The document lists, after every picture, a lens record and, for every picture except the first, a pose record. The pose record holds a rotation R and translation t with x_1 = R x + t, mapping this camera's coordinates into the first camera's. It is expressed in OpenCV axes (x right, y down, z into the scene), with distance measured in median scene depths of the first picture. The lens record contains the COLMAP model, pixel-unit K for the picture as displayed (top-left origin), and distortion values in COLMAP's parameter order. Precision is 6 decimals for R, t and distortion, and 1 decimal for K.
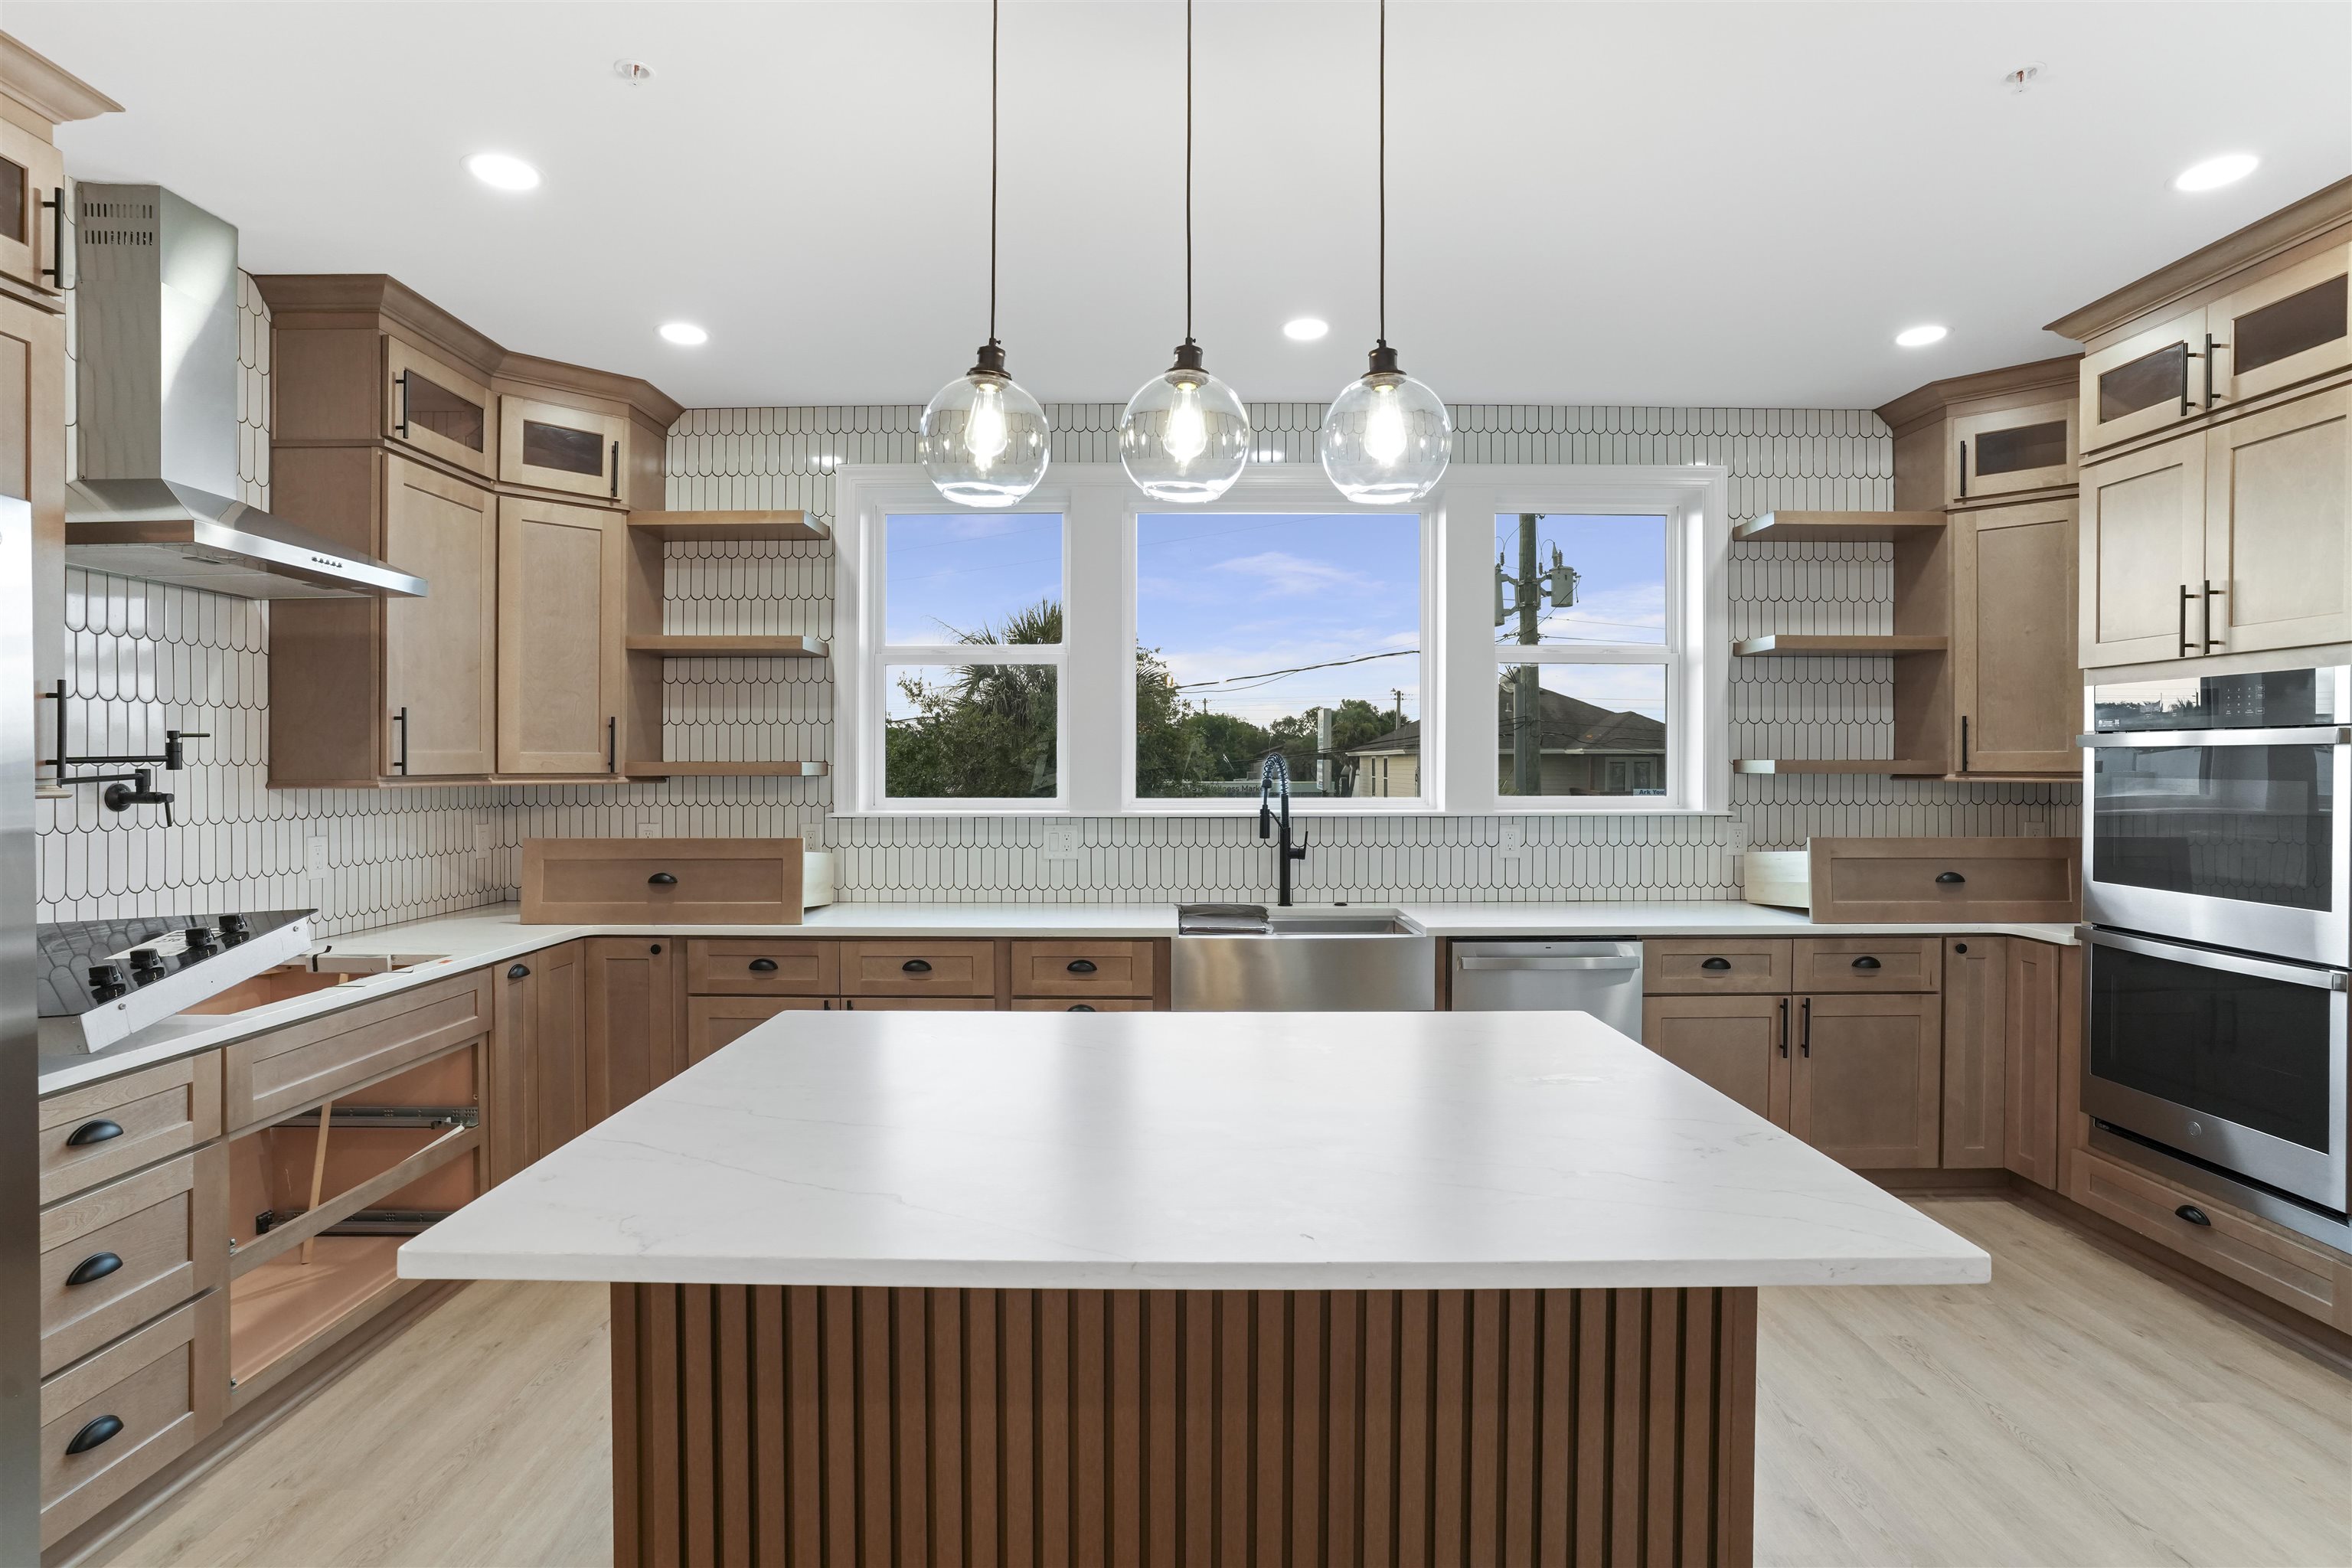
lens RADIAL K [[1190.5, 0, 1174.3], [0, 1190.5, 758.5], [0, 0, 1]] dist [-0.059245, 0.030130]
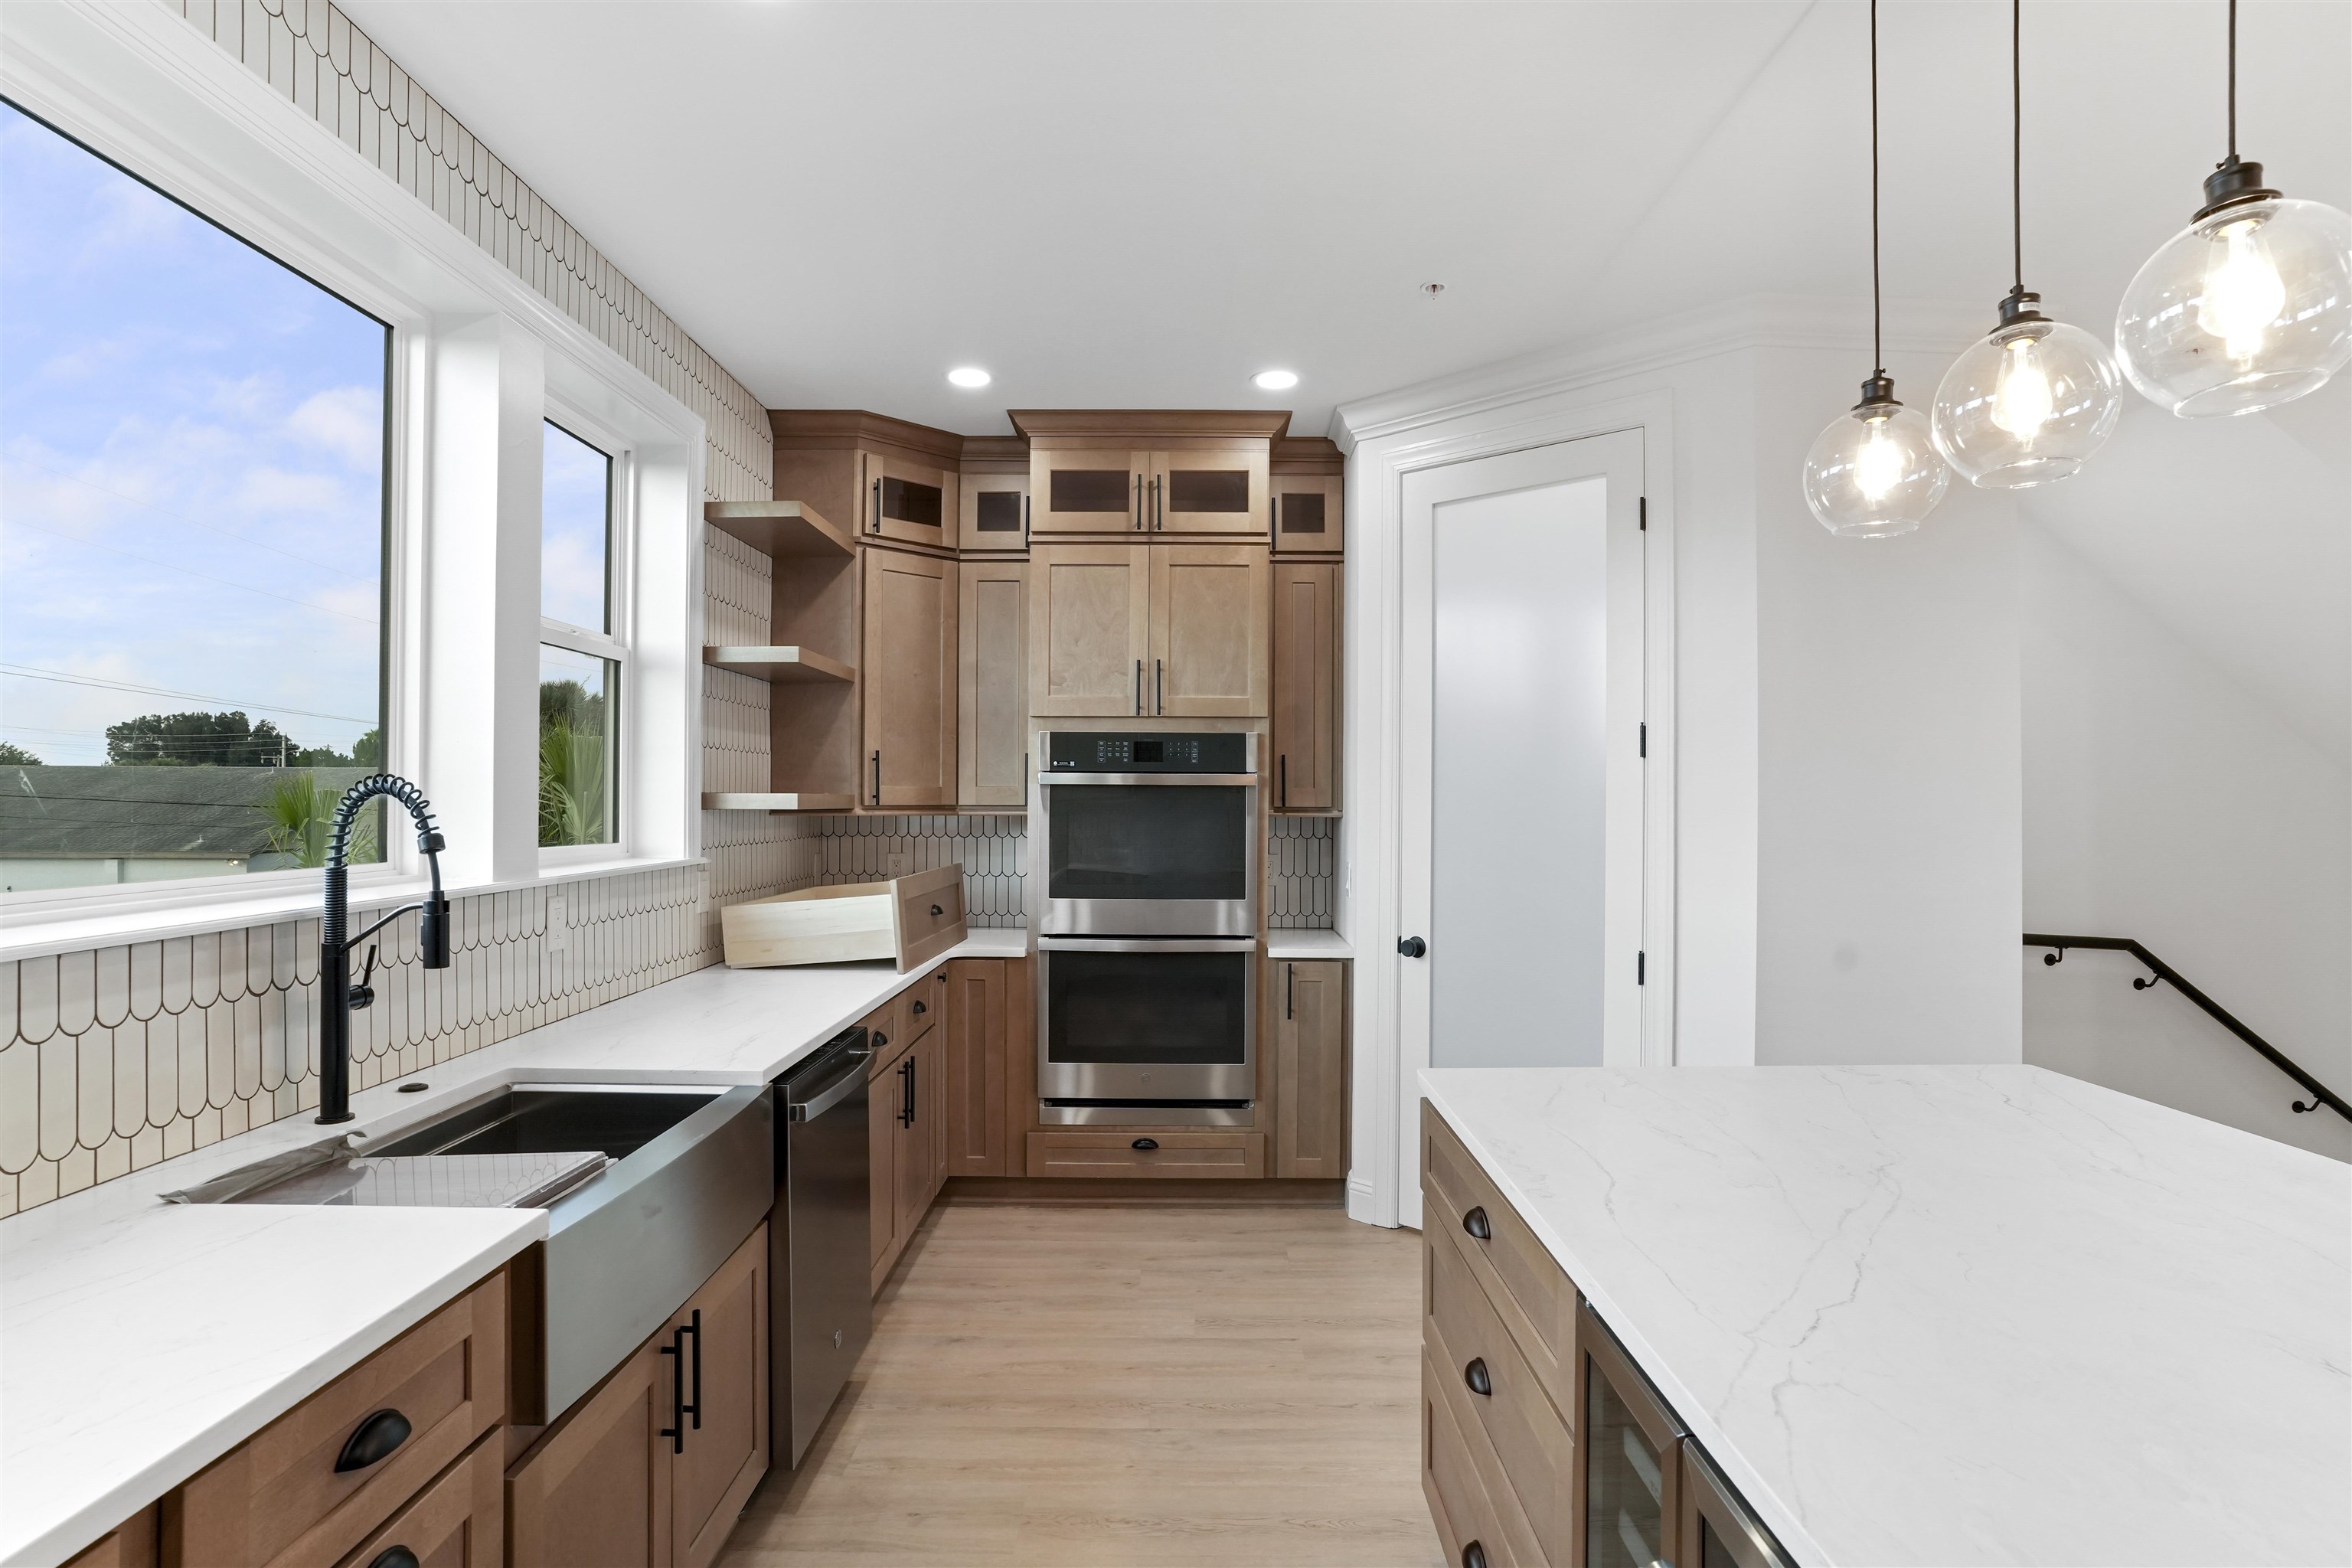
lens RADIAL K [[1233.5, 0, 1176.0], [0, 1233.5, 784.0], [0, 0, 1]] dist [-0.002818, -0.000013]
pose [[0.002669, 0.009400, 0.999952, -0.422830], [-0.004841, 0.999944, -0.009387, 0.001590], [-0.999985, -0.004815, 0.002714, 0.791690]]
